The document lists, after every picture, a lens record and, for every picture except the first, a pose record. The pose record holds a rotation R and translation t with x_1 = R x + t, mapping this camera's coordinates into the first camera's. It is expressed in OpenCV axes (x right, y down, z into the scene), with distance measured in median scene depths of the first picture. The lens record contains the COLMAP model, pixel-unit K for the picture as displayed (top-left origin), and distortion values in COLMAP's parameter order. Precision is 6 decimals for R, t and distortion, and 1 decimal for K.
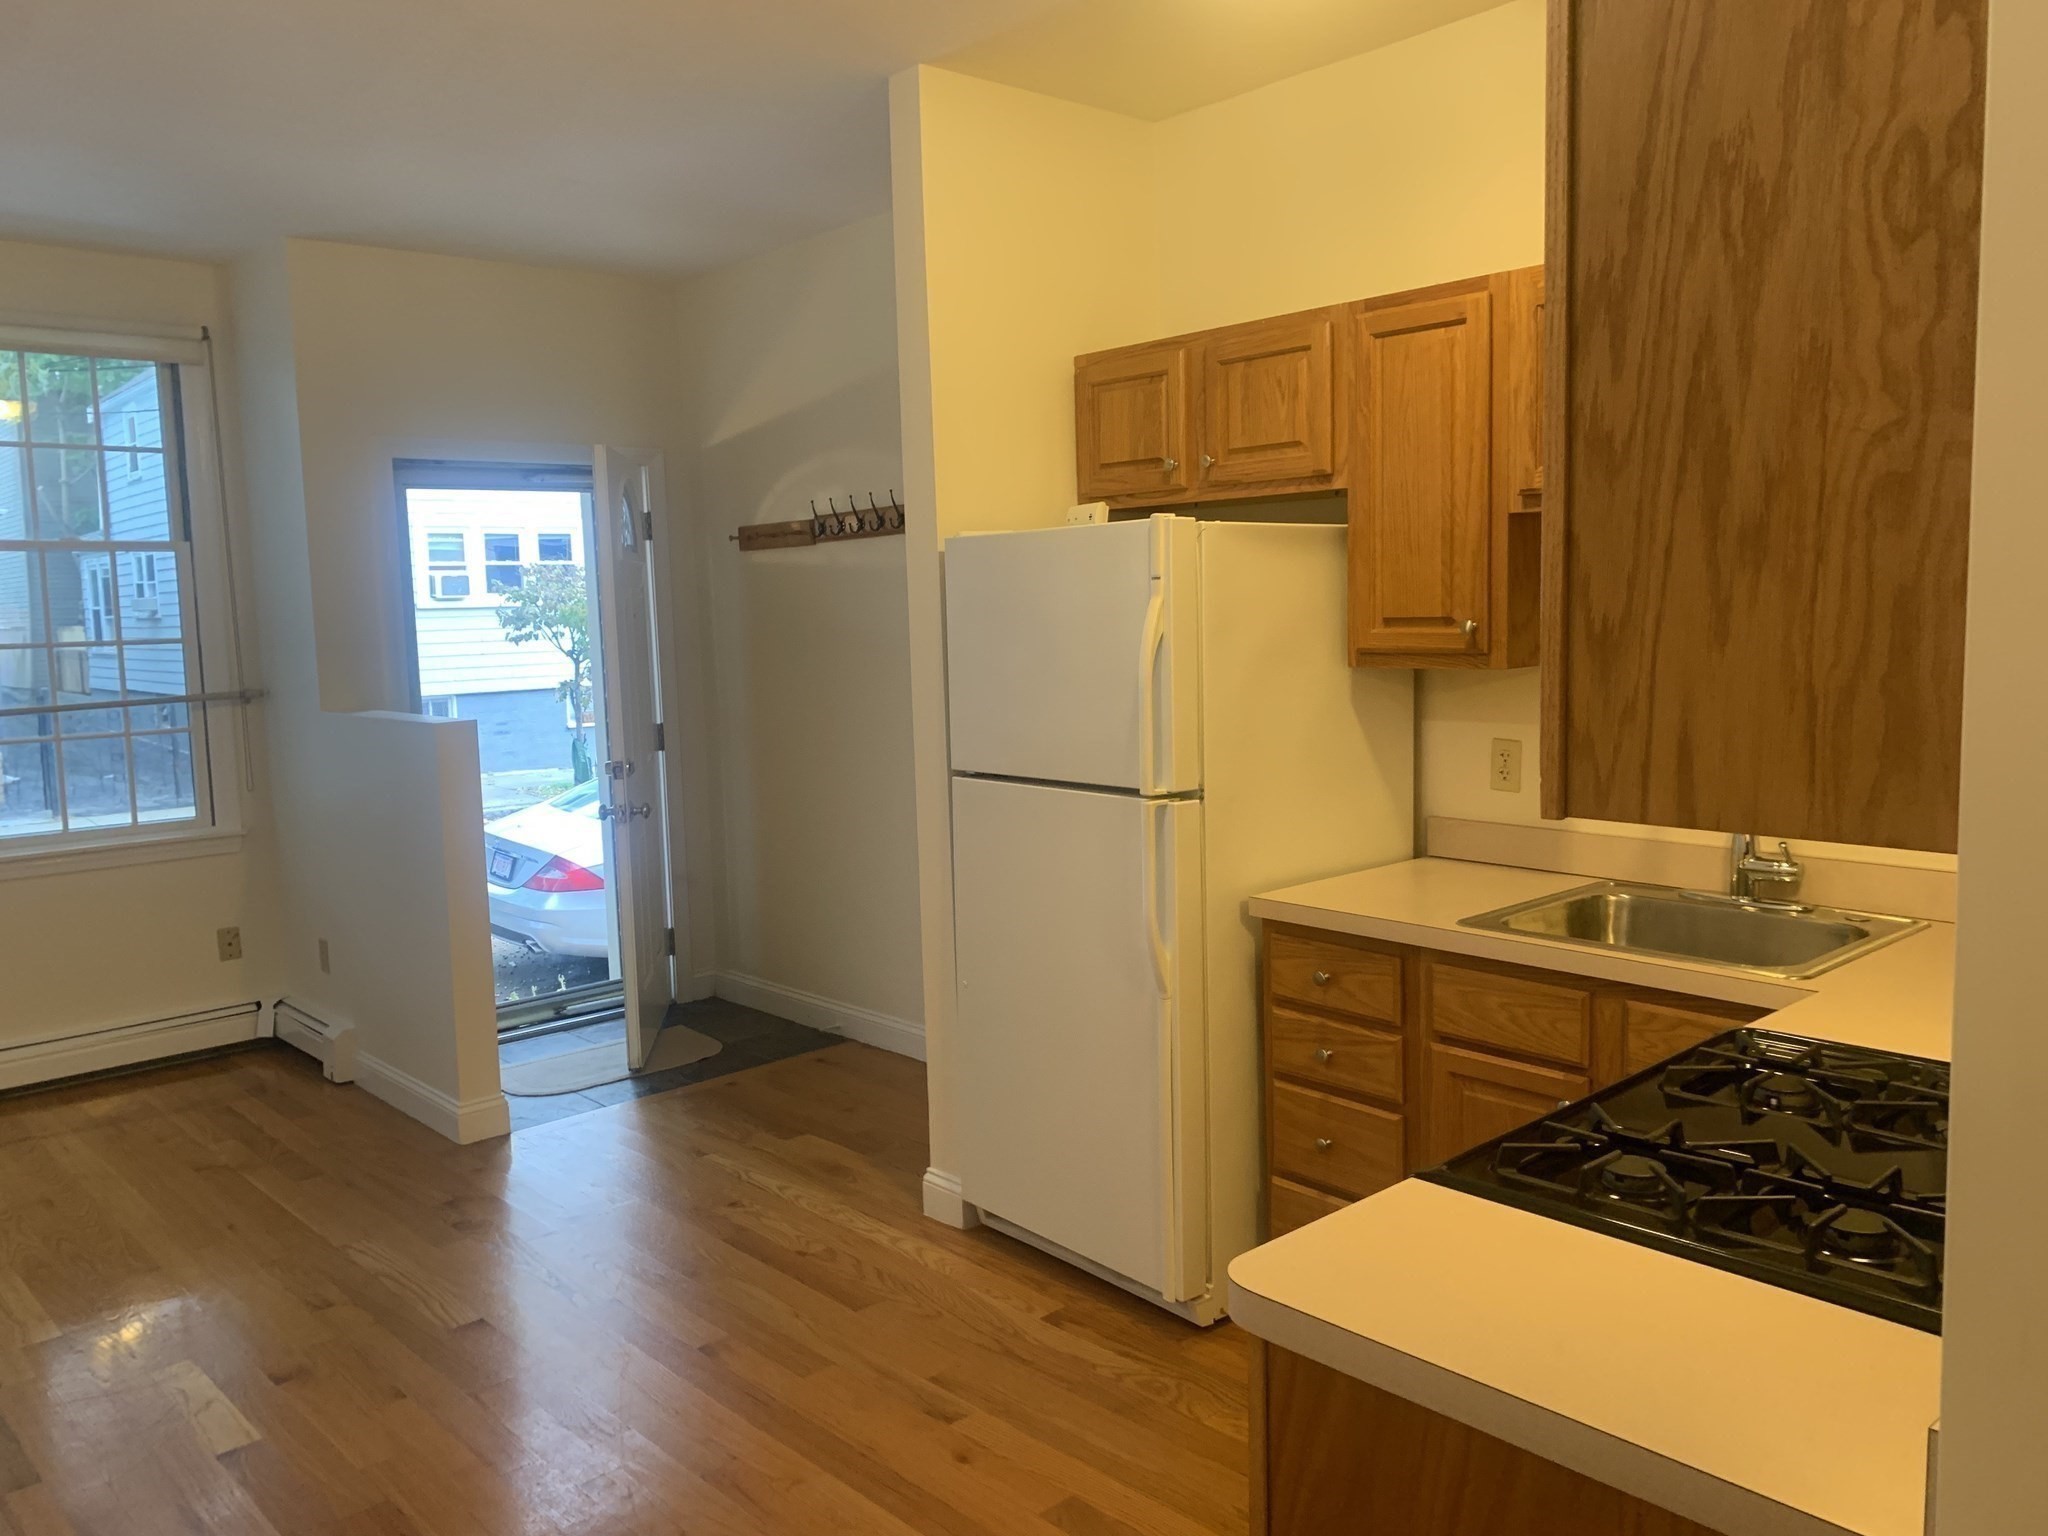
lens RADIAL K [[1561.8, 0, 1038.6], [0, 1561.8, 758.9], [0, 0, 1]] dist [0.056678, -0.068578]
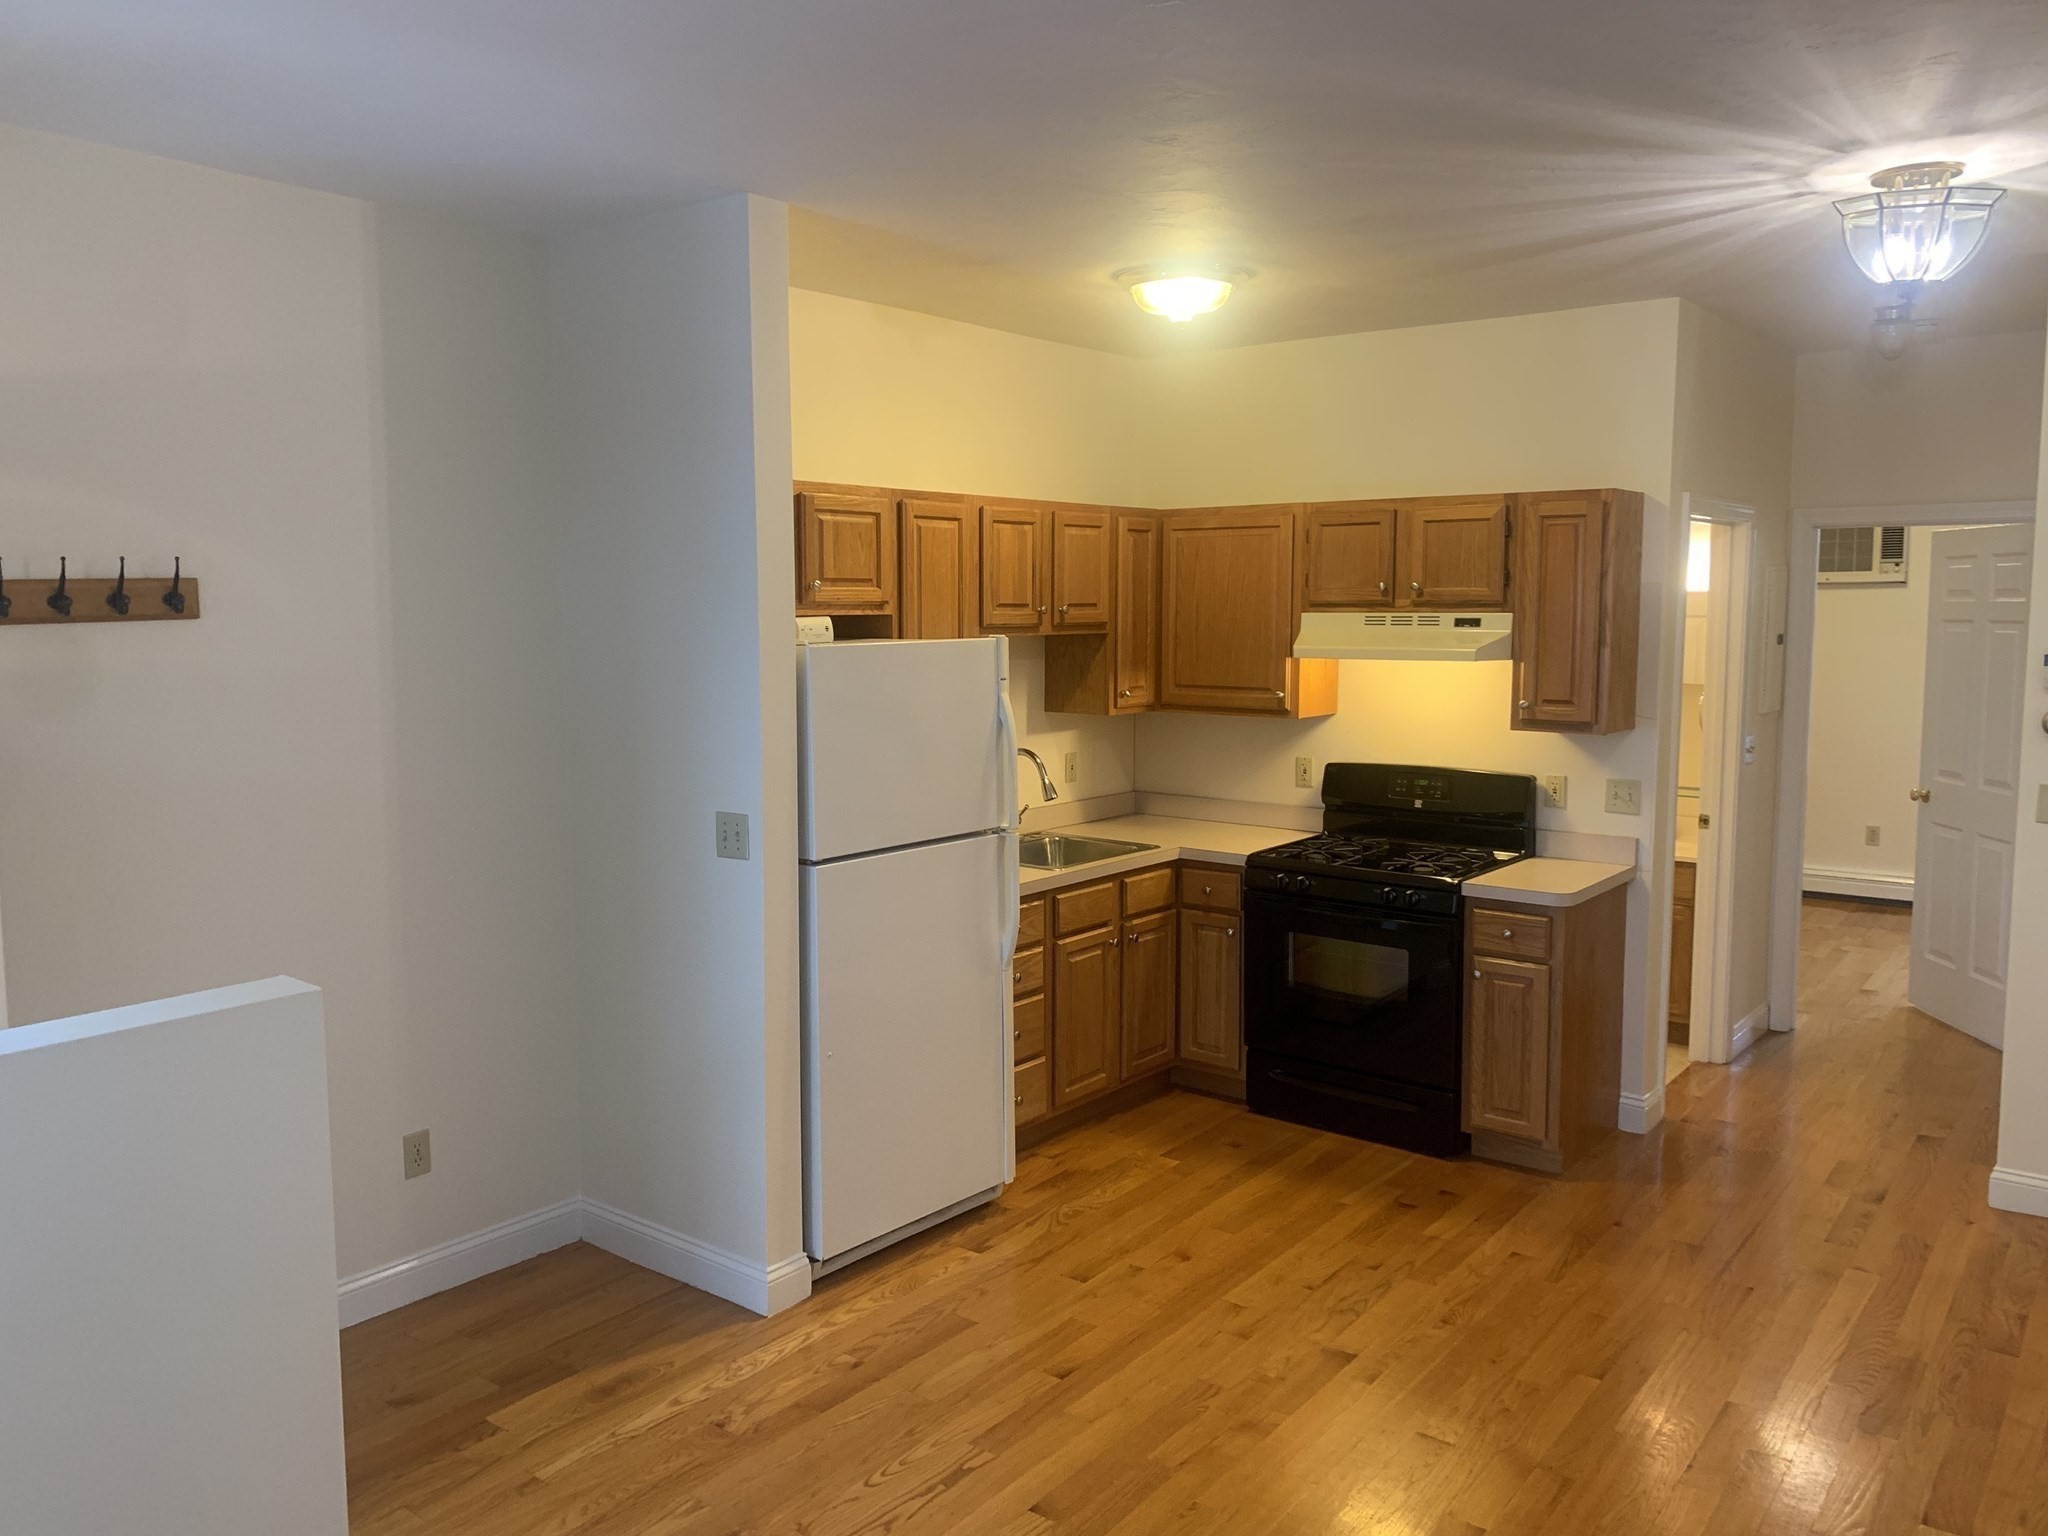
lens RADIAL K [[1561.8, 0, 1051.1], [0, 1561.8, 752.4], [0, 0, 1]] dist [0.056678, -0.068578]
pose [[-0.178526, -0.071955, 0.981301, -1.082178], [0.103448, 0.990422, 0.091444, -0.141247], [-0.978482, 0.117839, -0.169372, 0.969320]]
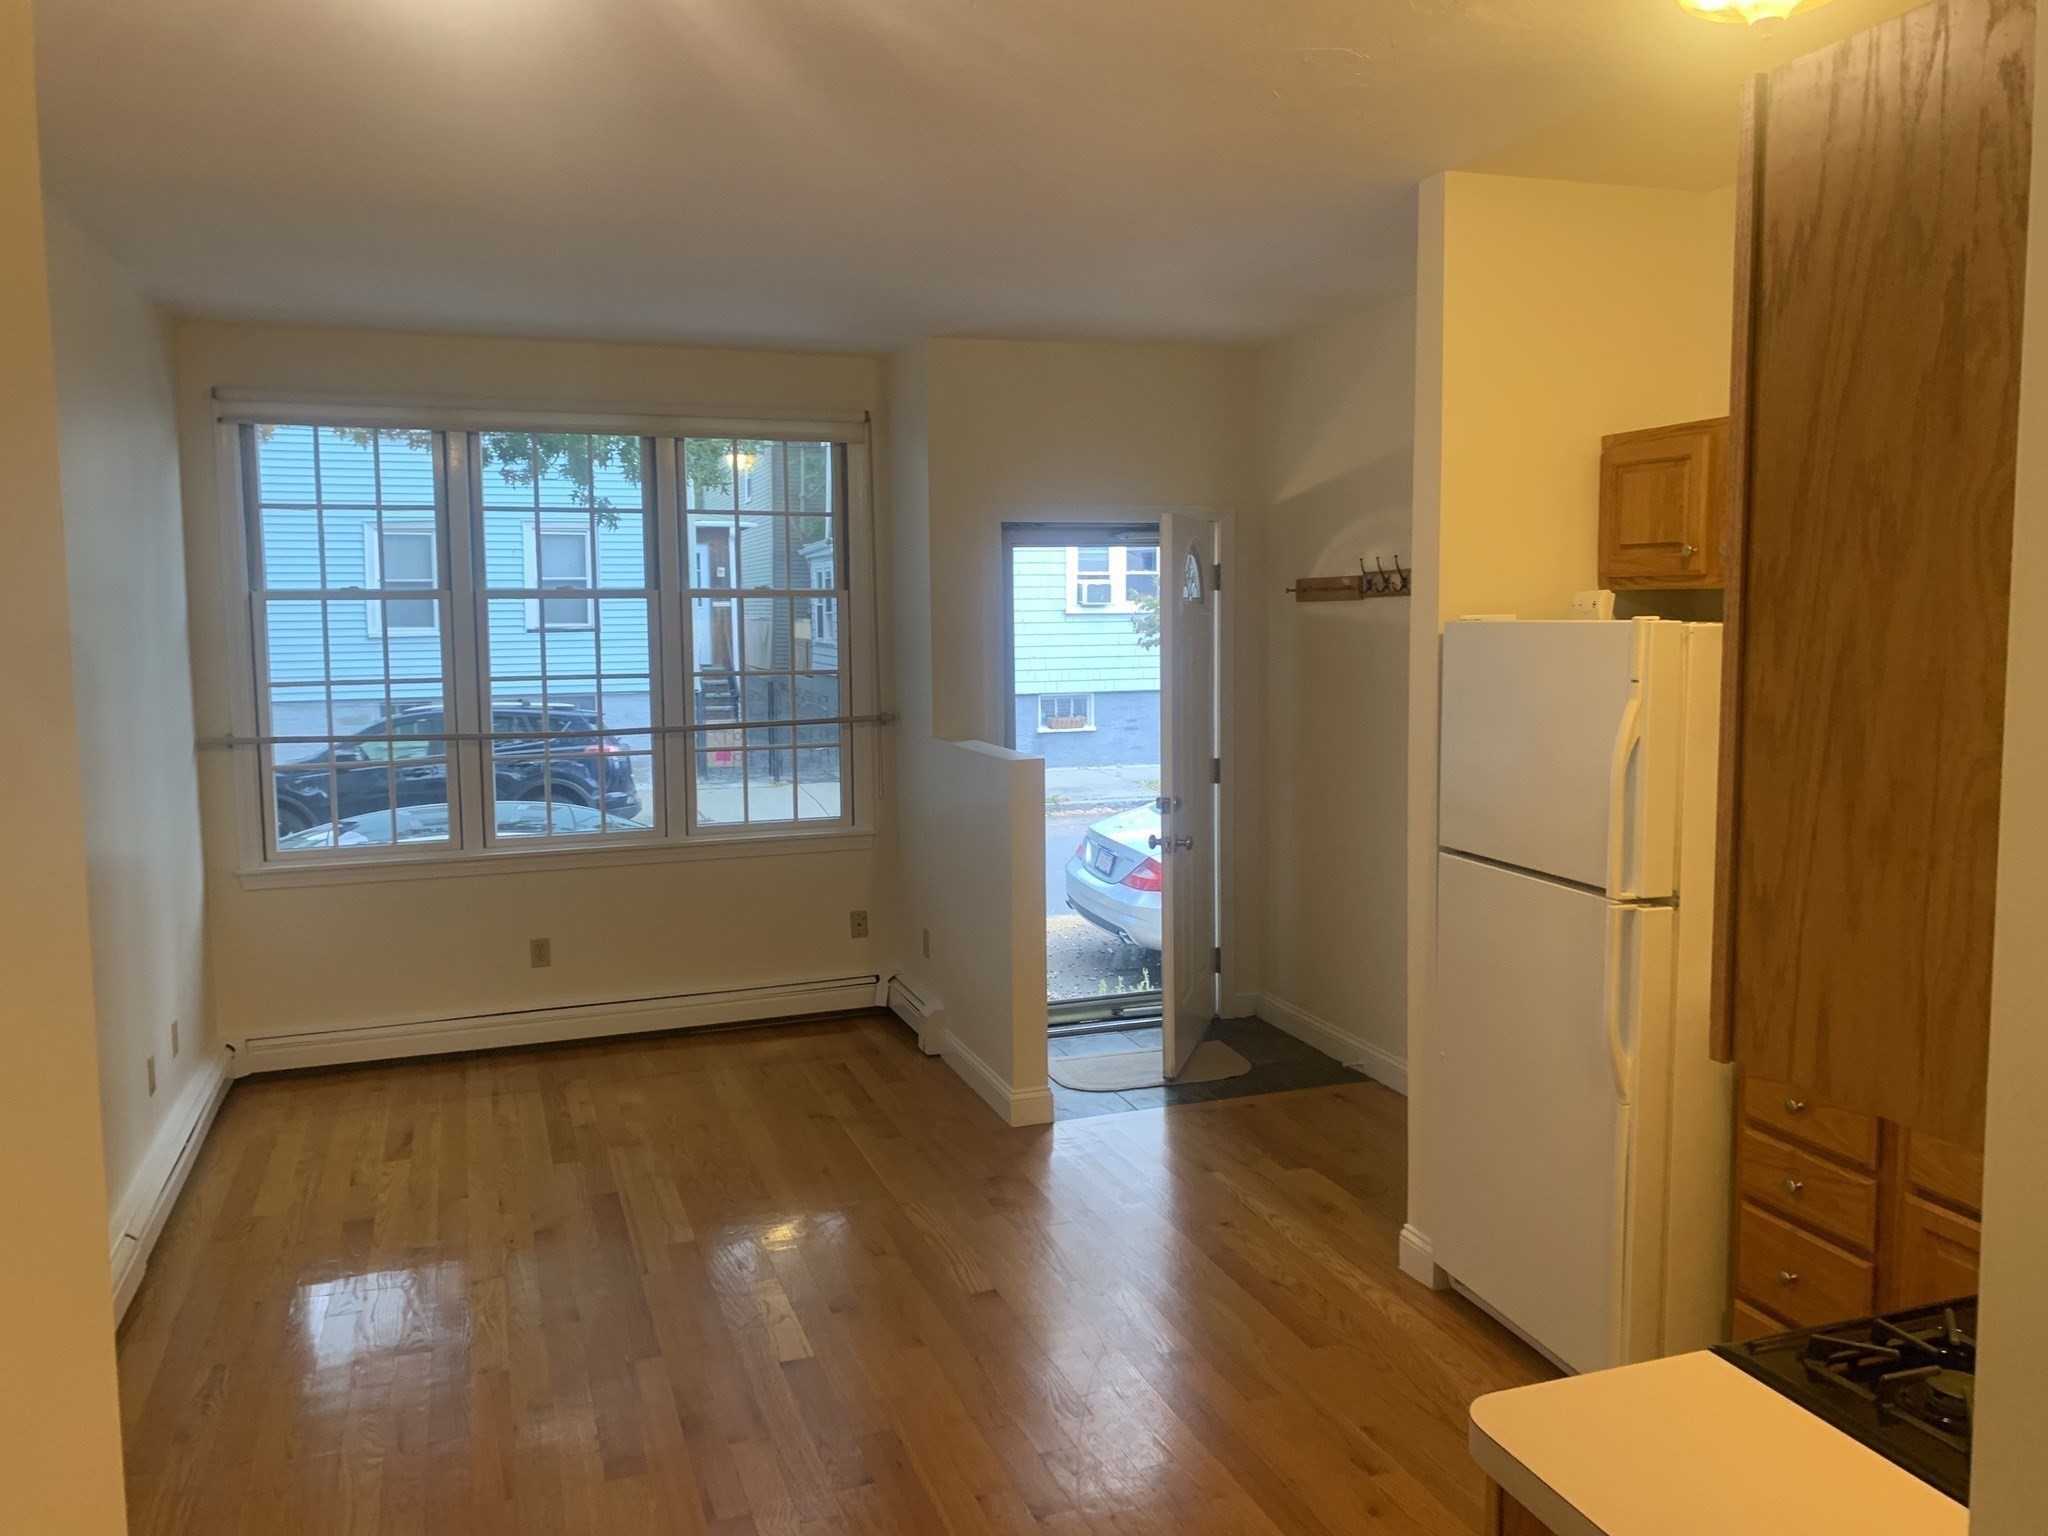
lens RADIAL K [[1561.8, 0, 1058.3], [0, 1561.8, 740.0], [0, 0, 1]] dist [0.056678, -0.068578]
pose [[0.922623, 0.053172, -0.382021, 0.100499], [-0.055248, 0.998457, 0.005540, -0.052445], [0.381726, 0.015994, 0.924137, -0.055162]]
